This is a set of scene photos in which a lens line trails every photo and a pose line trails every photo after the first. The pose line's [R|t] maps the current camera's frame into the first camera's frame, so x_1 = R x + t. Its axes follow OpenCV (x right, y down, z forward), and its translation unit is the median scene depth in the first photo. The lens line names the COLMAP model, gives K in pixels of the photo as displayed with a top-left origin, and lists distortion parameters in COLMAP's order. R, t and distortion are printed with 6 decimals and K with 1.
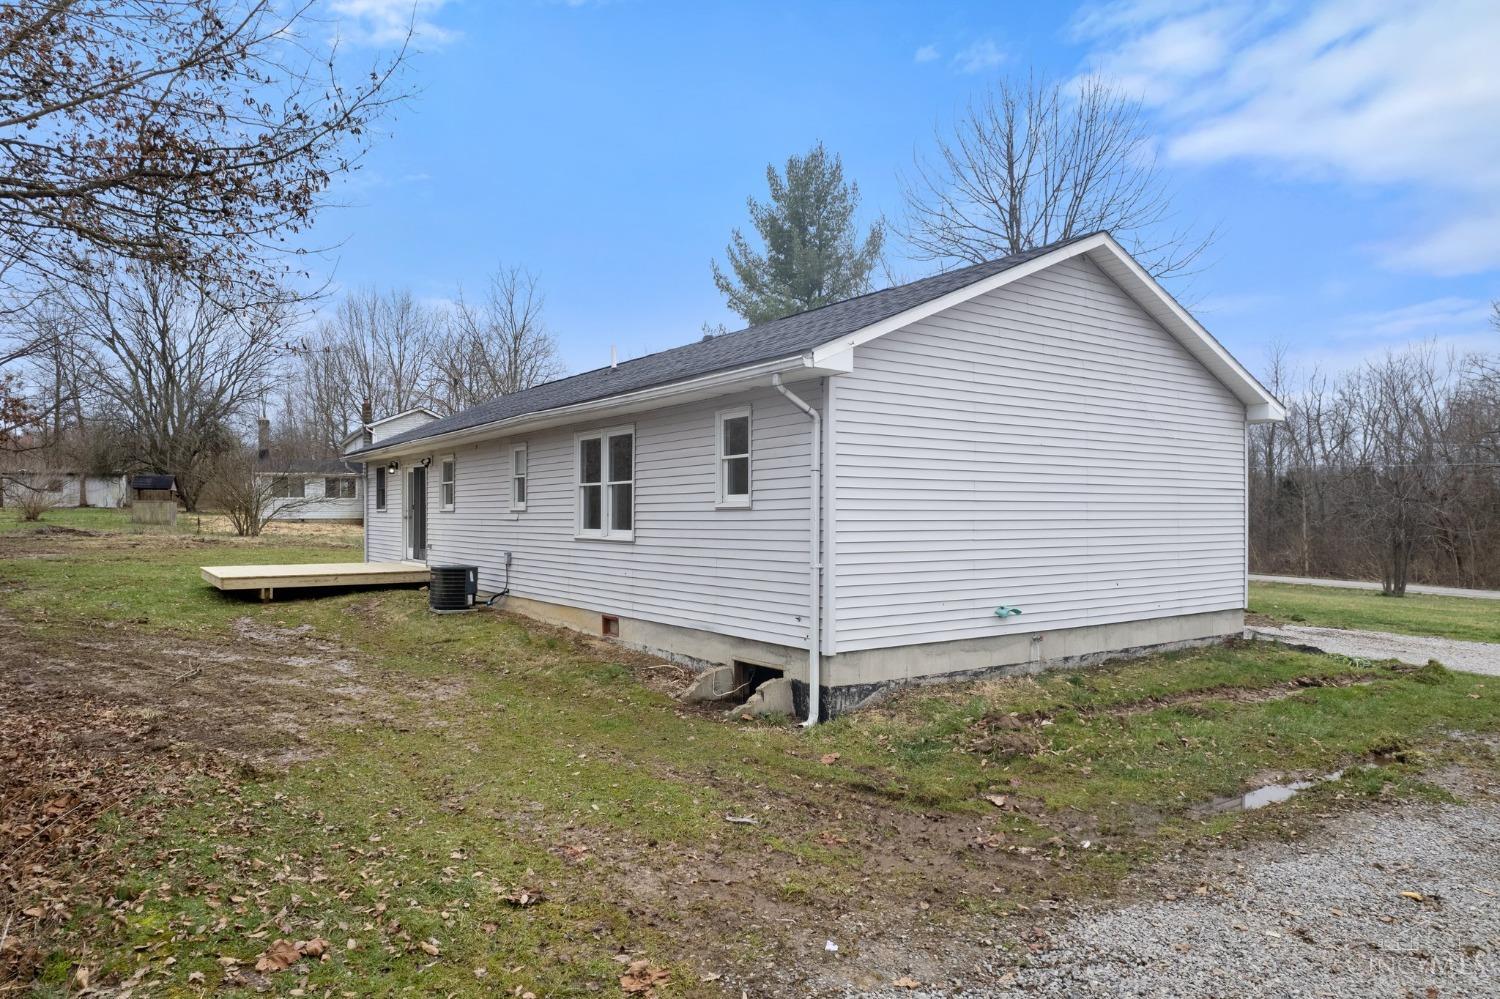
lens RADIAL K [[962.1, 0, 750.0], [0, 962.1, 499.5], [0, 0, 1]] dist [-0.065318, 0.063117]
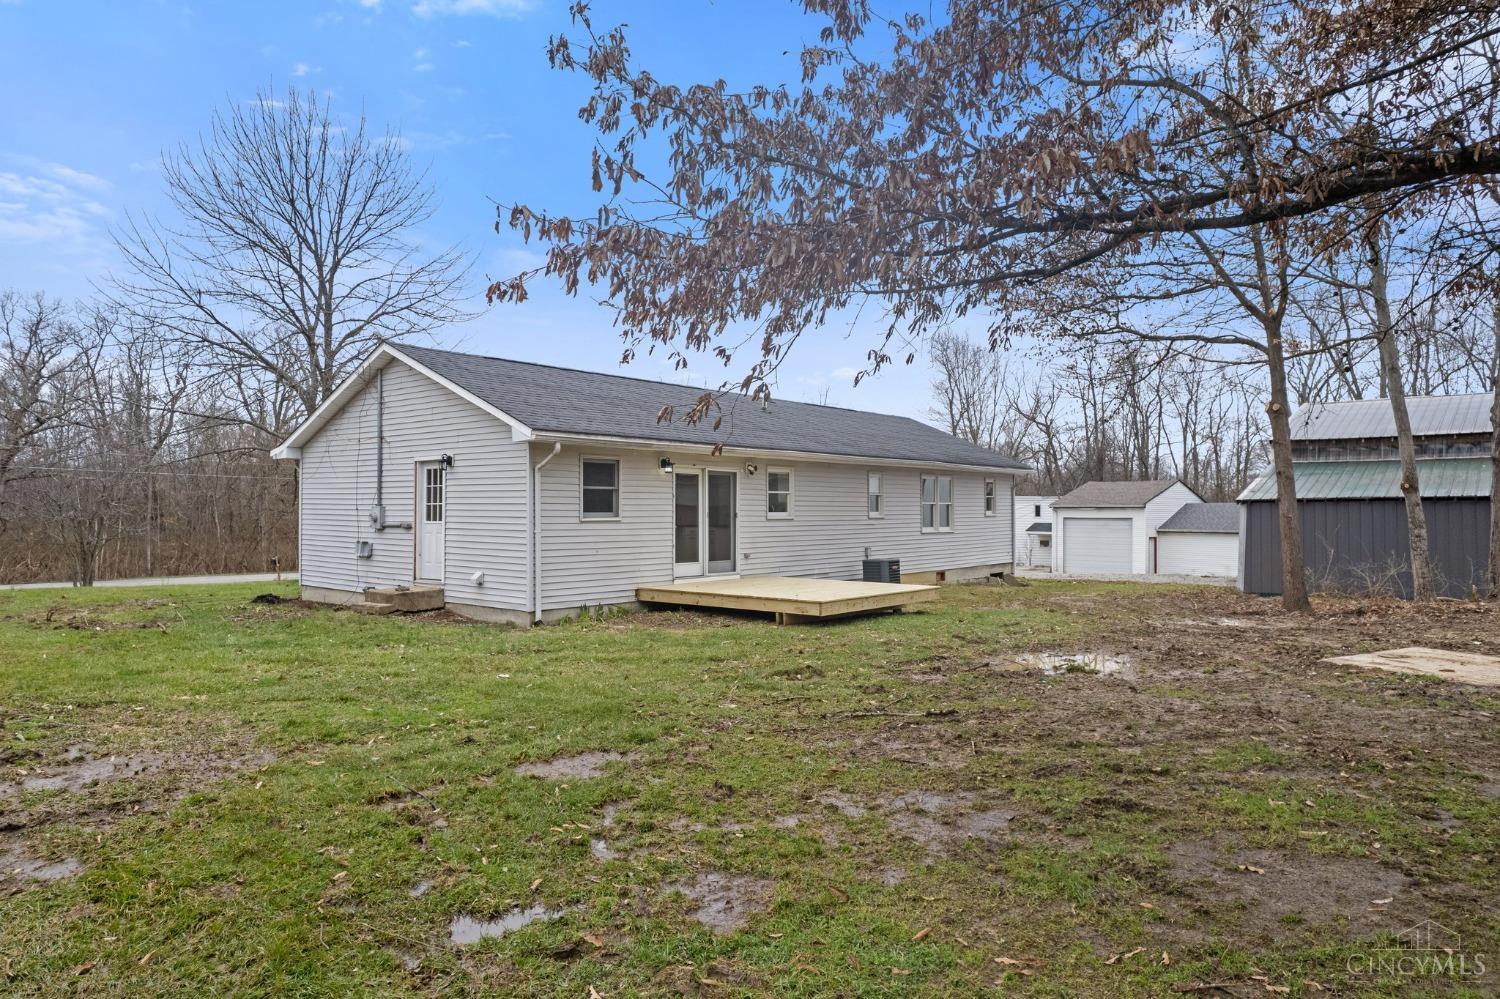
lens RADIAL K [[962.1, 0, 750.0], [0, 962.1, 499.5], [0, 0, 1]] dist [-0.065318, 0.063117]
pose [[-0.219414, 0.015876, 0.975503, -1.742775], [-0.010370, 0.999773, -0.018604, 0.013852], [-0.975577, -0.014198, -0.219199, 1.596435]]
